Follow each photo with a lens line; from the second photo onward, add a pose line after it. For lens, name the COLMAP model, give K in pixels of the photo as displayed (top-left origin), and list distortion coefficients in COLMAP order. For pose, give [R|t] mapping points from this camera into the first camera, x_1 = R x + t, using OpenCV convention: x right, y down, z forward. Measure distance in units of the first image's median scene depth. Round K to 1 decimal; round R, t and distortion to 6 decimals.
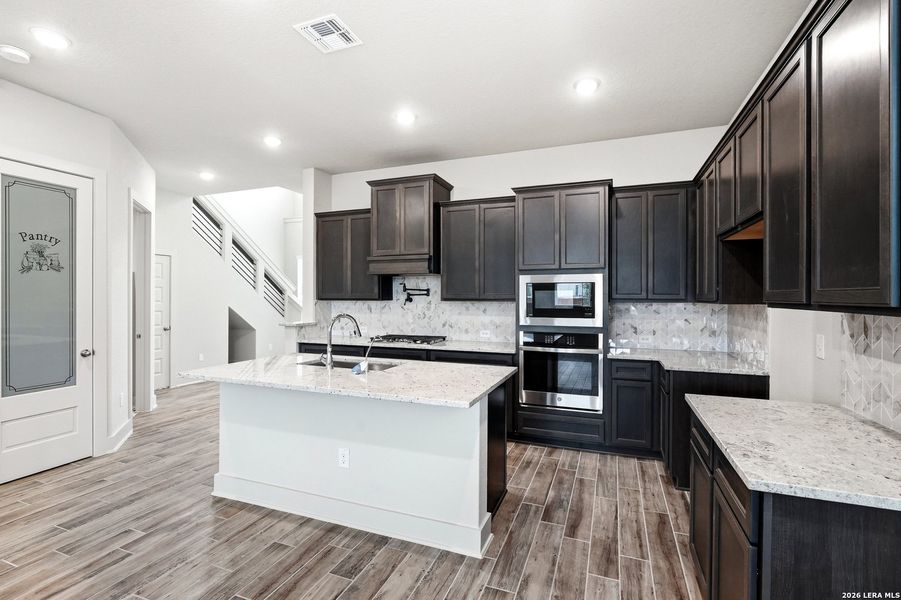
lens RADIAL K [[422.3, 0, 446.4], [0, 422.3, 298.0], [0, 0, 1]] dist [-0.016993, 0.009605]
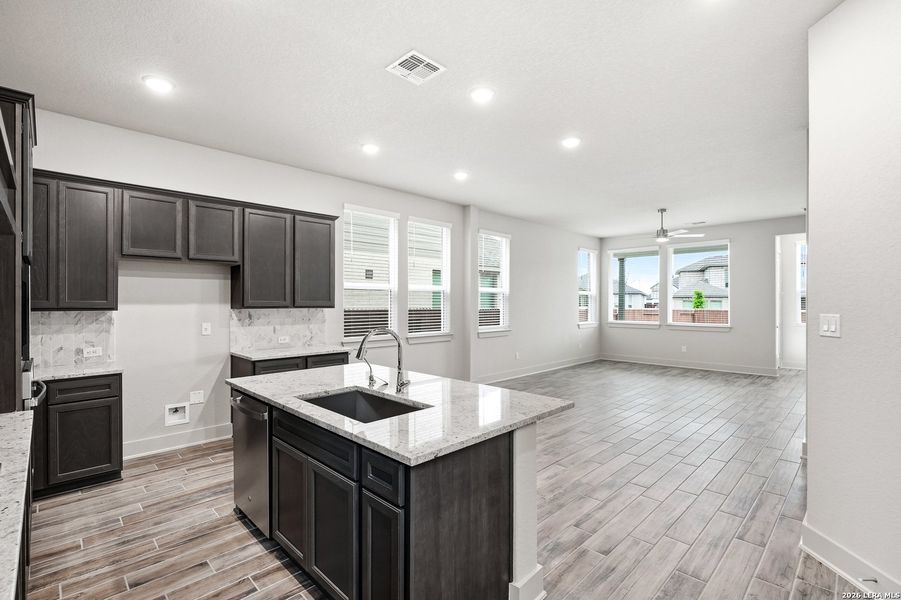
lens RADIAL K [[415.3, 0, 450.5], [0, 415.3, 300.0], [0, 0, 1]] dist [-0.007831, 0.000314]
pose [[-0.914507, -0.000898, 0.404568, -0.549555], [-0.000861, 1.000000, 0.000274, -0.012693], [-0.404568, -0.000098, -0.914508, 1.342238]]
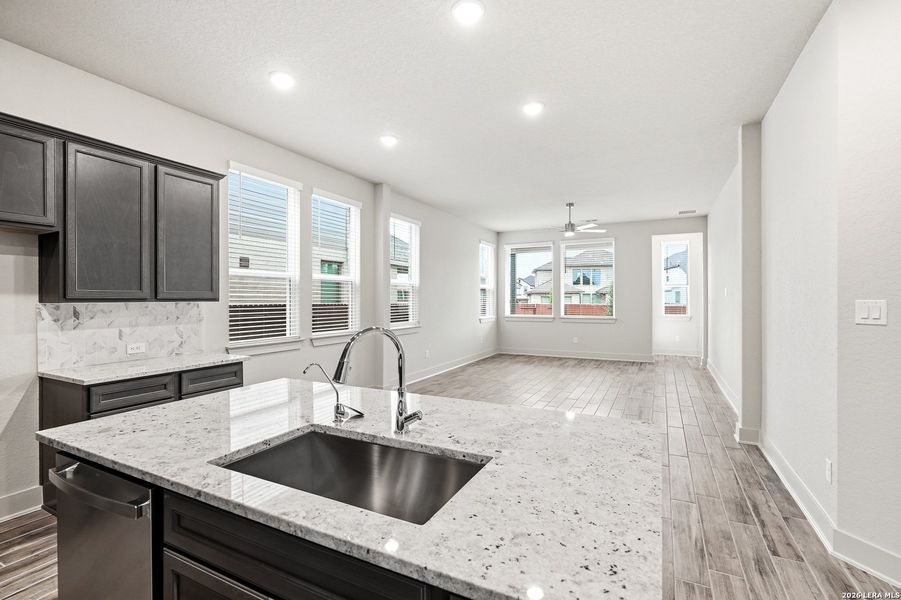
lens RADIAL K [[410.3, 0, 450.4], [0, 410.3, 296.3], [0, 0, 1]] dist [-0.006919, 0.002034]
pose [[-0.995153, 0.000724, 0.098332, -0.301088], [0.000706, 1.000000, -0.000218, 0.002543], [-0.098332, -0.000147, -0.995154, 1.167684]]
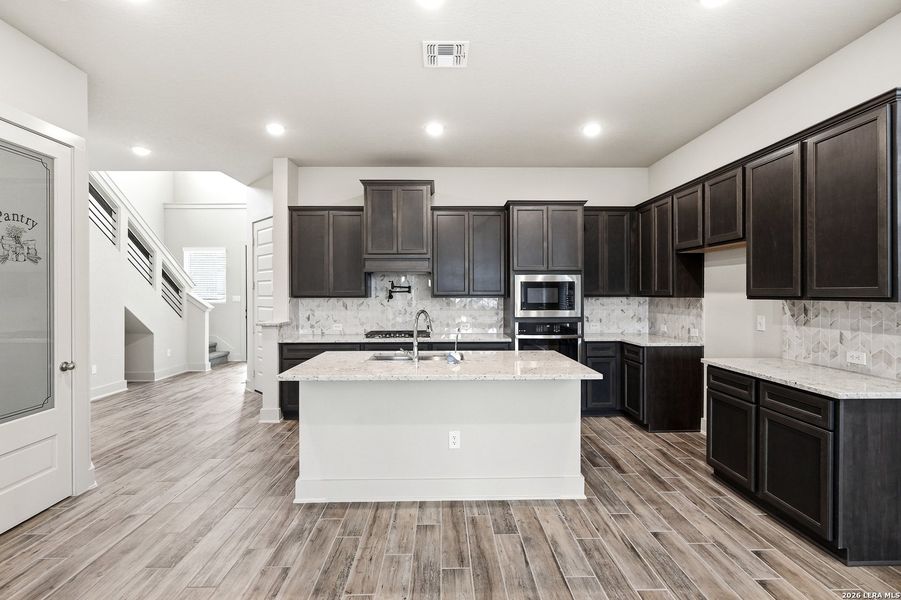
lens RADIAL K [[413.6, 0, 449.2], [0, 413.6, 295.1], [0, 0, 1]] dist [-0.007733, 0.001431]
pose [[0.923051, -0.005647, 0.384637, -0.469471], [0.005412, 0.999984, 0.001694, -0.000820], [-0.384640, 0.000518, 0.923066, 0.003451]]
